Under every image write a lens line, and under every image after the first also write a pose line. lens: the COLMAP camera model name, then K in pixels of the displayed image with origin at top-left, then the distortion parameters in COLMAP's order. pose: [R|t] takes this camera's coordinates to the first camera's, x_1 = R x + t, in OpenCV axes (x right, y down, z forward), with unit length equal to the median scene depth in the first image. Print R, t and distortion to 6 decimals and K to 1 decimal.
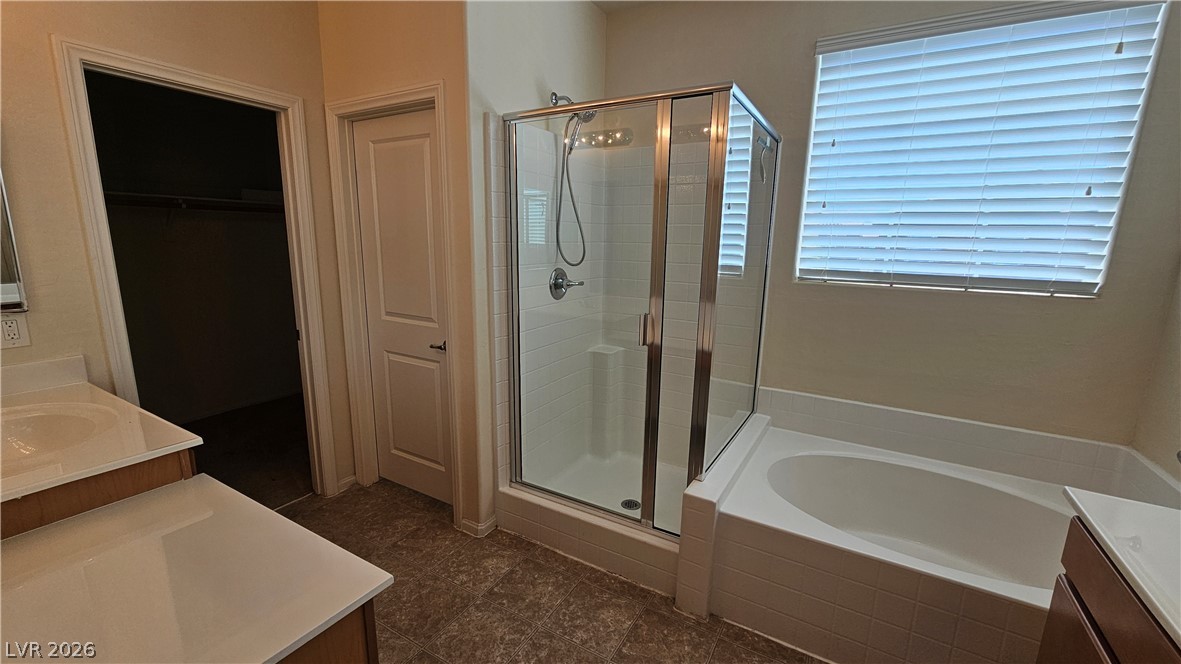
lens RADIAL K [[484.3, 0, 592.3], [0, 484.3, 334.2], [0, 0, 1]] dist [-0.002804, -0.000869]
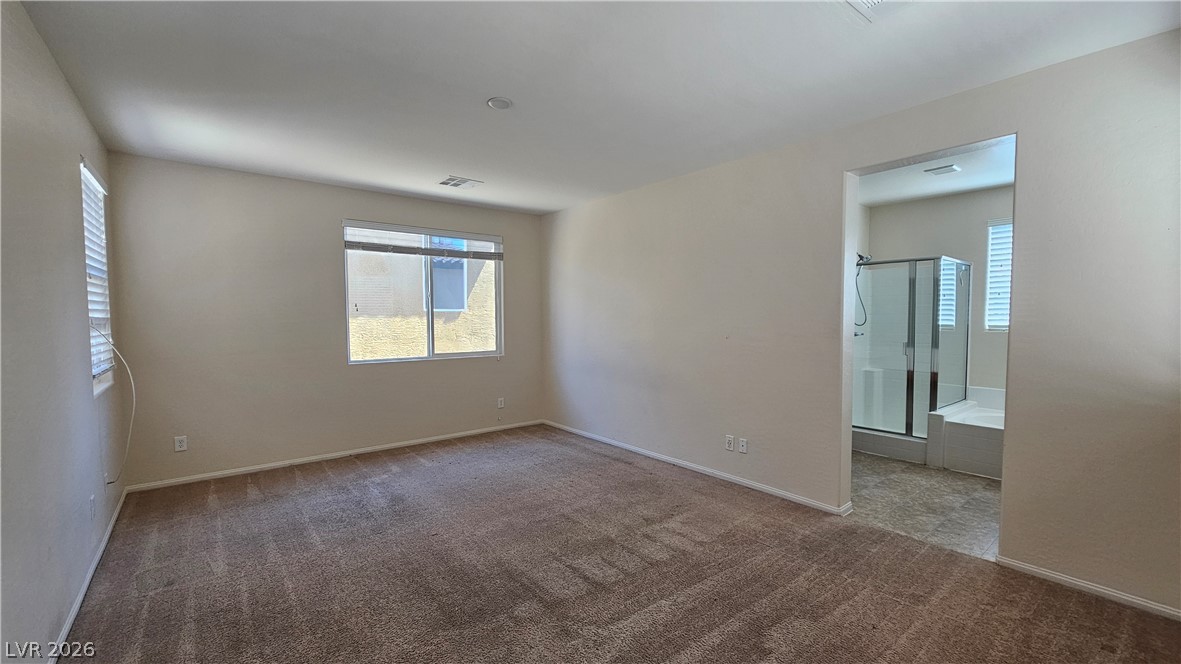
lens RADIAL K [[484.3, 0, 587.1], [0, 484.3, 338.2], [0, 0, 1]] dist [-0.002804, -0.000869]
pose [[0.930316, -0.009022, -0.366647, -0.367395], [-0.046421, 0.988761, -0.142117, 0.269233], [0.363809, 0.149234, 0.919441, -1.376670]]
